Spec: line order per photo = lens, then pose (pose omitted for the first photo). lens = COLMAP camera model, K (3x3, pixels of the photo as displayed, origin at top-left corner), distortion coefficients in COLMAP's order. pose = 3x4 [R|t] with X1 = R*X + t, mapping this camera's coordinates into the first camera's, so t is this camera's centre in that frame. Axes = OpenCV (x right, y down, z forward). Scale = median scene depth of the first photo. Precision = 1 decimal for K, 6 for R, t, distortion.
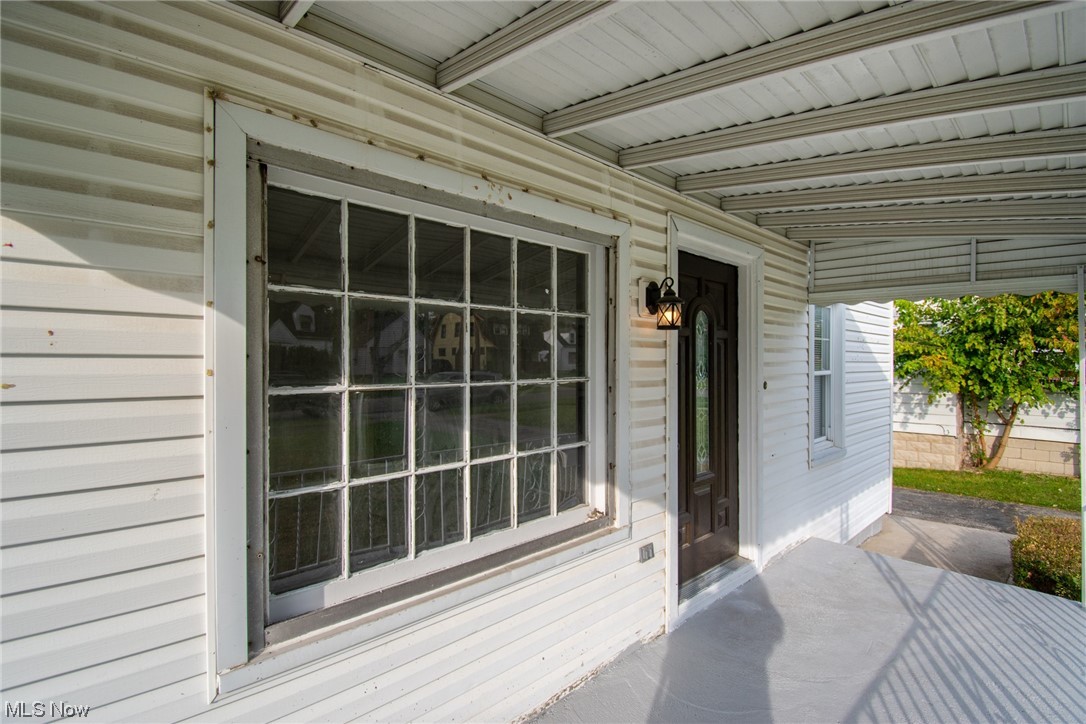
lens RADIAL K [[498.5, 0, 543.0], [0, 498.5, 362.0], [0, 0, 1]] dist [0.002870, -0.015804]
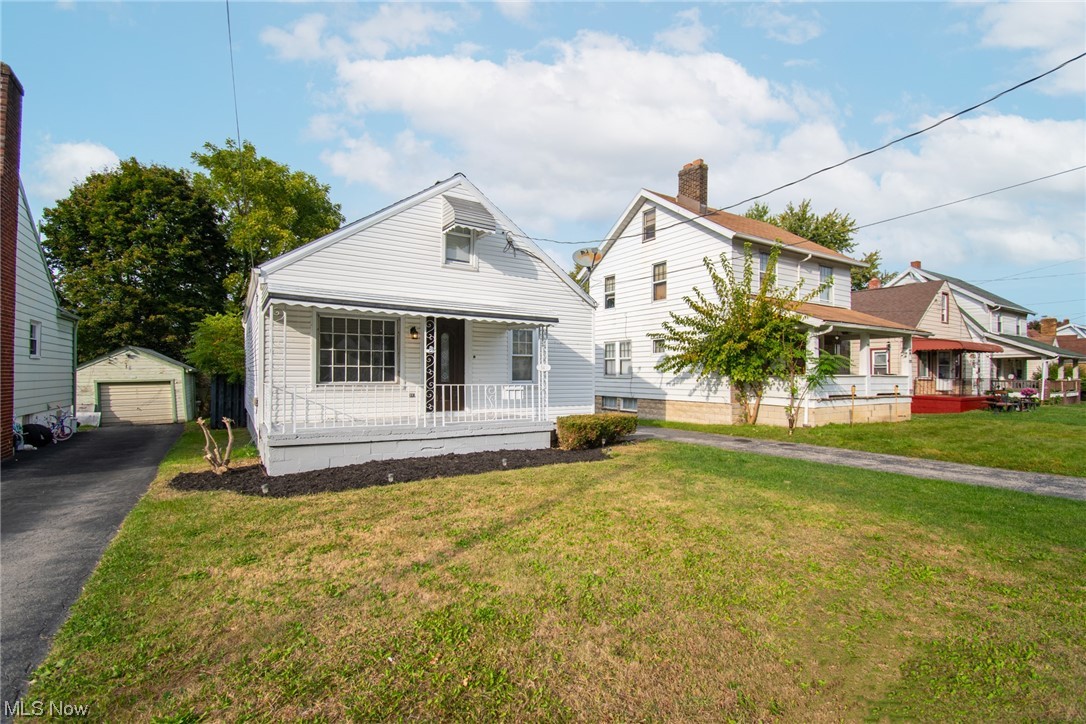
lens RADIAL K [[498.5, 0, 543.0], [0, 498.5, 362.0], [0, 0, 1]] dist [0.002870, -0.015804]
pose [[0.983889, 0.000450, -0.178778, 1.425543], [-0.004953, 0.999682, -0.024745, 0.153704], [0.178710, 0.025231, 0.983578, -1.997714]]
